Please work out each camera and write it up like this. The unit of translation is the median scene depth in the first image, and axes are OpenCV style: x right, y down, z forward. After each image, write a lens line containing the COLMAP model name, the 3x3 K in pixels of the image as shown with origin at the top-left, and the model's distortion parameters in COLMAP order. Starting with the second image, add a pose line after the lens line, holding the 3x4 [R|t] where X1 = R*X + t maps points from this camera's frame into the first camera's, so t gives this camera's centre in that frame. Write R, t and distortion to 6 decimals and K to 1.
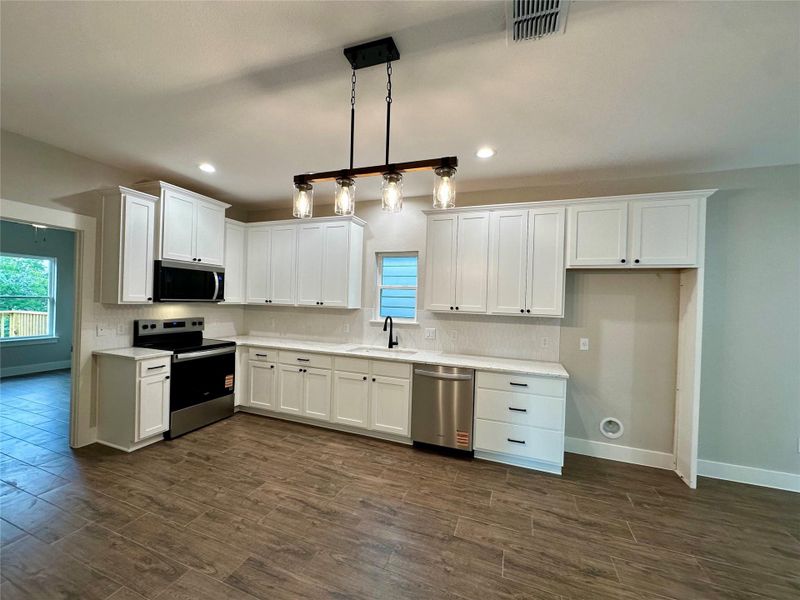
lens RADIAL K [[315.2, 0, 400.0], [0, 315.2, 300.0], [0, 0, 1]] dist [-0.000074, 0.000238]
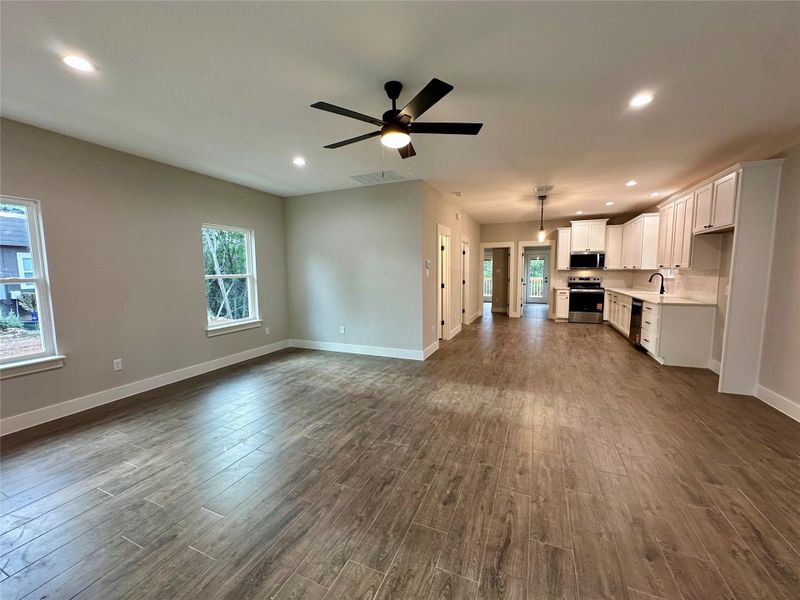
lens RADIAL K [[315.2, 0, 400.0], [0, 315.2, 300.0], [0, 0, 1]] dist [-0.000074, 0.000238]
pose [[-0.052293, 0.063928, -0.996584, 1.611709], [0.011255, 0.997923, 0.063423, 0.068997], [0.998568, -0.007900, -0.052904, -0.210826]]
